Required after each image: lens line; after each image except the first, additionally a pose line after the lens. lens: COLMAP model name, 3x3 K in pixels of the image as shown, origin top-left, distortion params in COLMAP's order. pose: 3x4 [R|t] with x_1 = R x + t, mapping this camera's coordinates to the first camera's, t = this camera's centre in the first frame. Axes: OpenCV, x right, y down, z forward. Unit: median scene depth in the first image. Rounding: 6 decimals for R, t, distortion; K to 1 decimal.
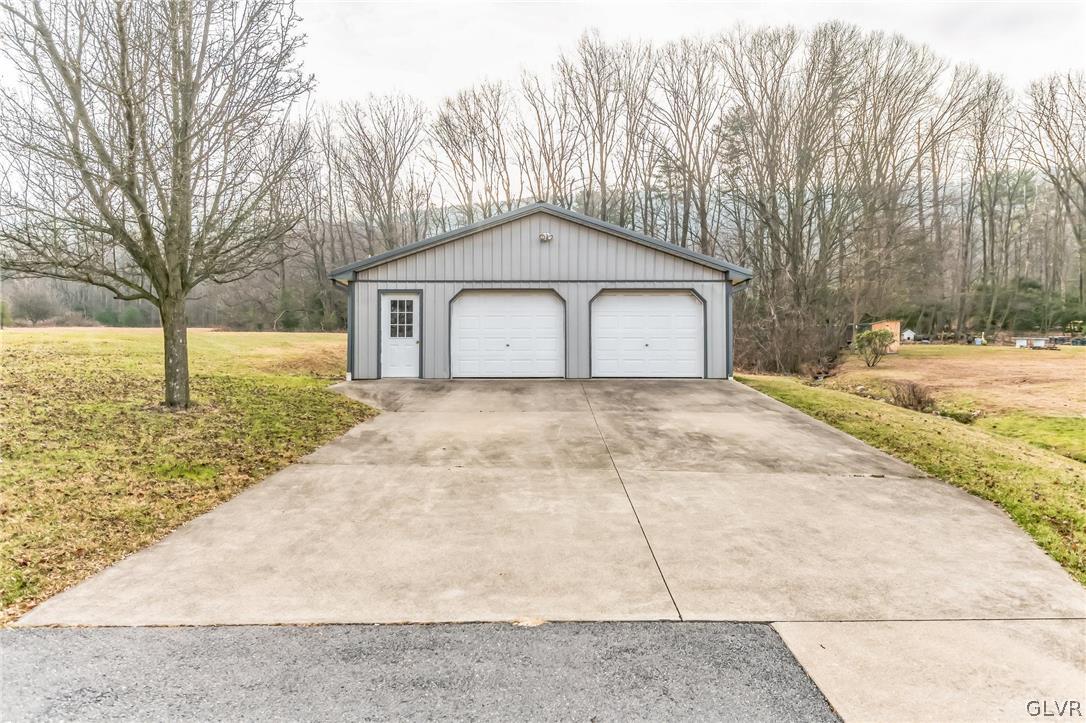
lens RADIAL K [[688.6, 0, 543.5], [0, 688.6, 361.2], [0, 0, 1]] dist [0.001614, 0.000048]
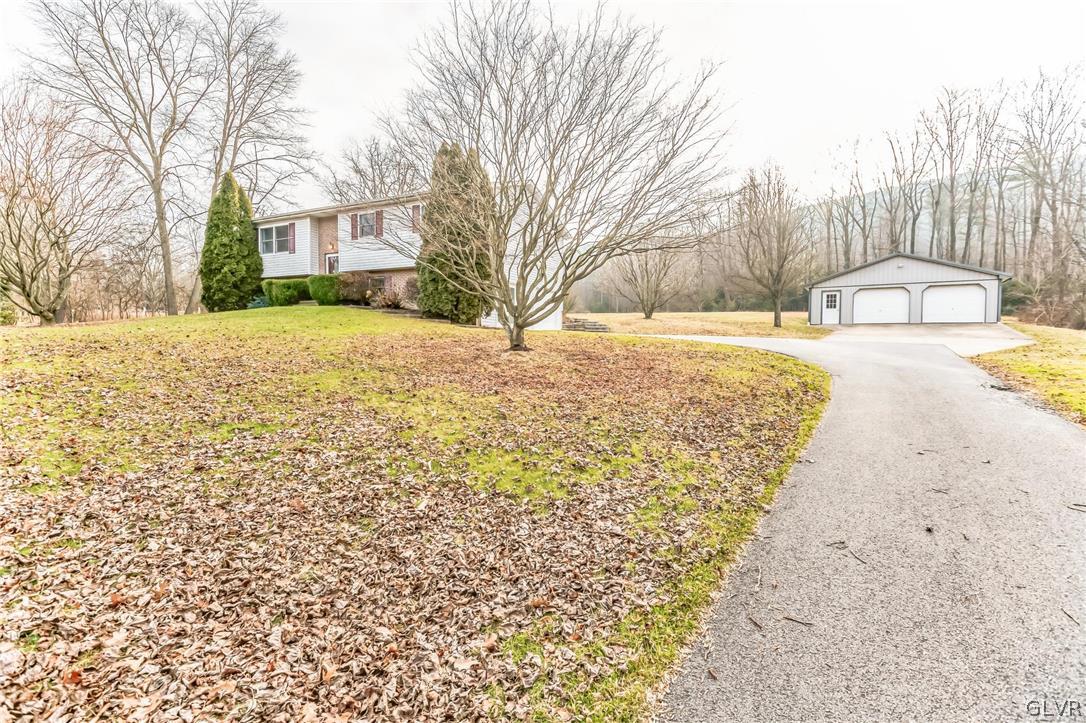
lens RADIAL K [[498.9, 0, 540.4], [0, 498.9, 356.5], [0, 0, 1]] dist [-0.000762, -0.000244]
pose [[0.820675, 0.025952, -0.570806, -0.027602], [-0.002414, 0.999117, 0.041954, 0.070437], [0.571390, -0.033052, 0.820013, -1.187267]]
